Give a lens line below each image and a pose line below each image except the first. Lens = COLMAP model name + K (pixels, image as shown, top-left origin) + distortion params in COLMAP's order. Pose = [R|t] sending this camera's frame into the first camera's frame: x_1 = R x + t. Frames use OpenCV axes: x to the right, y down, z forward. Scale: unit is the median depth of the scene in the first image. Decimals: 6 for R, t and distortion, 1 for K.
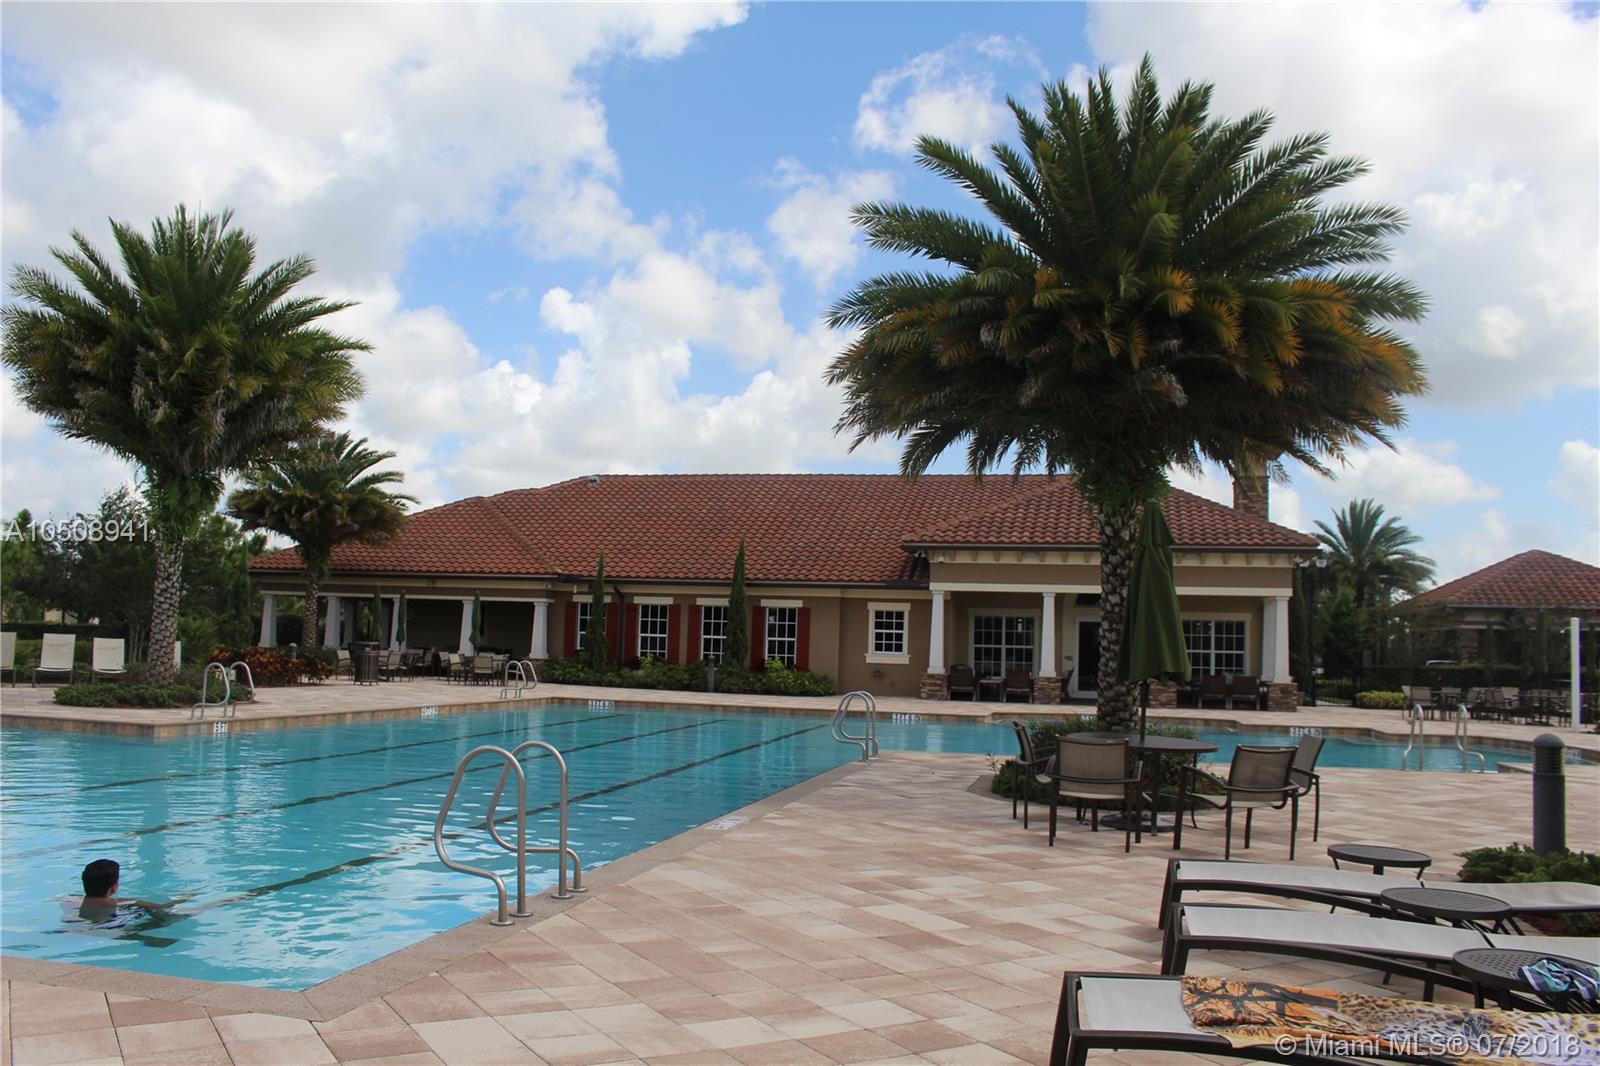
lens RADIAL K [[1309.7, 0, 805.7], [0, 1309.7, 541.2], [0, 0, 1]] dist [-0.147926, 0.090185]
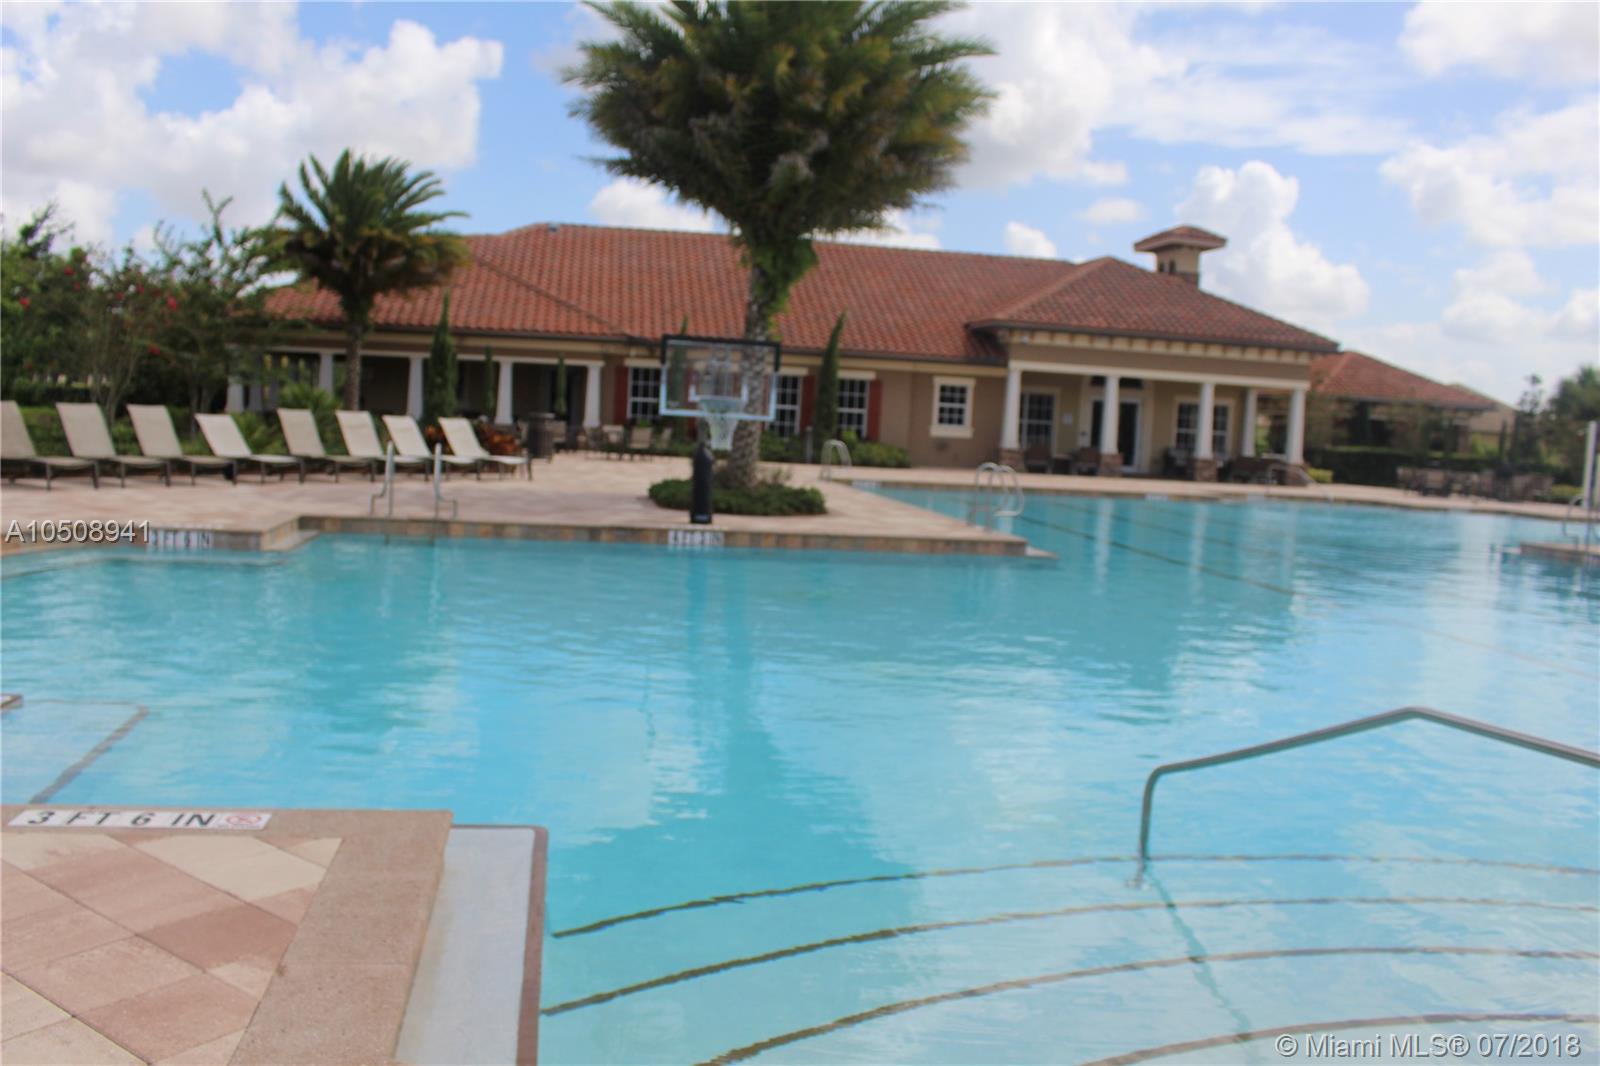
lens RADIAL K [[1309.7, 0, 802.2], [0, 1309.7, 526.9], [0, 0, 1]] dist [-0.147926, 0.090185]
pose [[0.919982, -0.017196, 0.391583, -0.448186], [-0.054167, 0.983874, 0.170465, -0.005792], [-0.388199, -0.178035, 0.904215, 0.099715]]
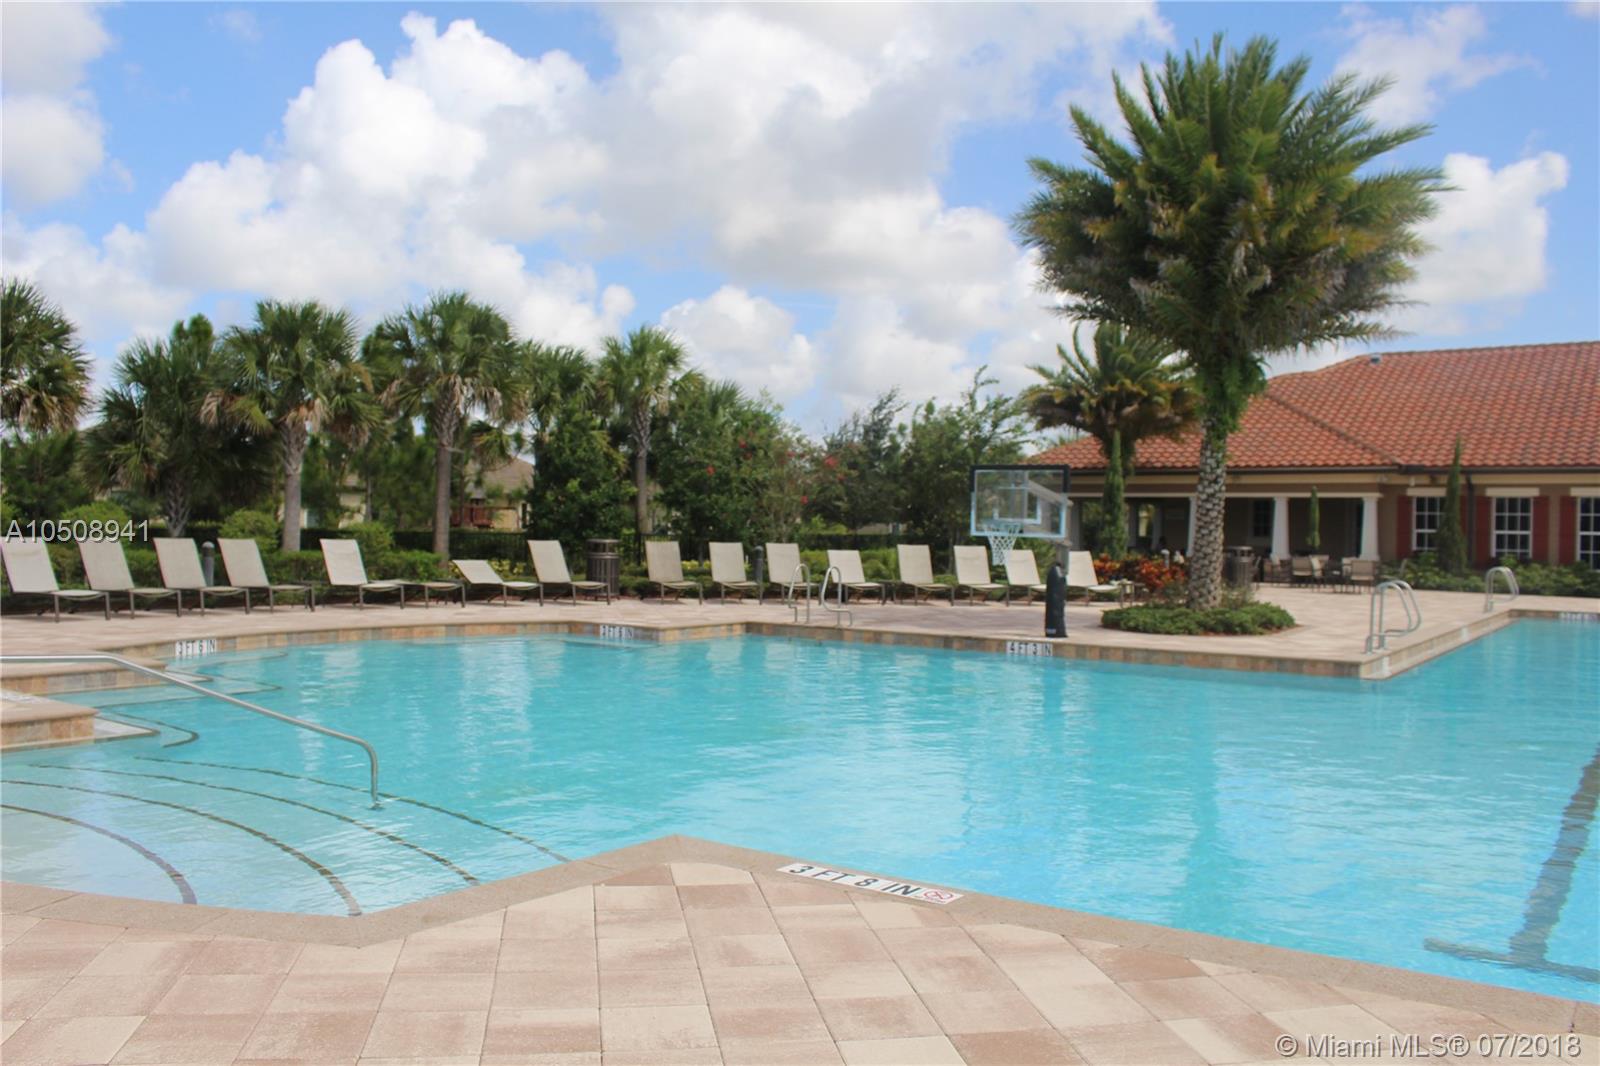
lens RADIAL K [[1309.7, 0, 800.1], [0, 1309.7, 564.8], [0, 0, 1]] dist [-0.147926, 0.090185]
pose [[0.915301, -0.005646, -0.402730, -0.218614], [0.045342, 0.994990, 0.089102, -0.002590], [0.400210, -0.099816, 0.910972, 0.049799]]
